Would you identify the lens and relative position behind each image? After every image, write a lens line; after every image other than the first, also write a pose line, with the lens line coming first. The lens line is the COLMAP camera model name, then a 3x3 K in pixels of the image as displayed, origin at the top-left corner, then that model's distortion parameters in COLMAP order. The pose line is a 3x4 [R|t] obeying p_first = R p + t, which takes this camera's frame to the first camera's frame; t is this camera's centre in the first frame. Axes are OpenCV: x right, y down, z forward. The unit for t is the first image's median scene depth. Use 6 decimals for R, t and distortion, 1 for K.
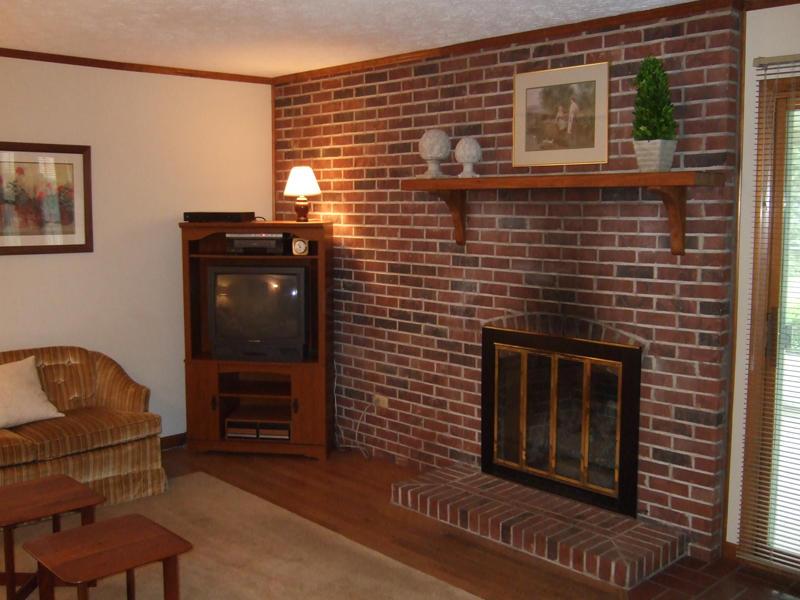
lens RADIAL K [[841.5, 0, 399.3], [0, 841.5, 305.6], [0, 0, 1]] dist [-0.044318, 0.000000]
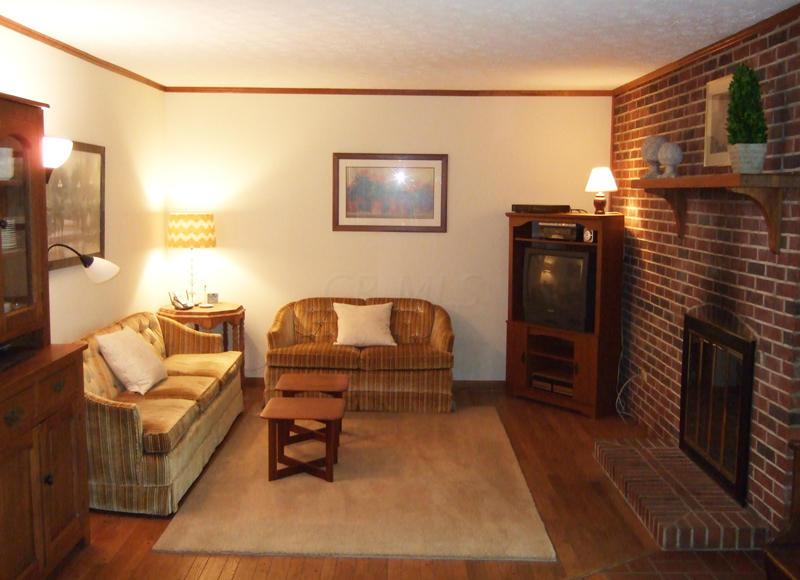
lens RADIAL K [[837.9, 0, 401.4], [0, 837.9, 285.0], [0, 0, 1]] dist [-0.005008, 0.000000]
pose [[0.734751, 0.081817, -0.673384, 0.509951], [-0.089940, 0.995685, 0.022840, -0.003558], [0.672347, 0.043782, 0.738940, -0.049969]]
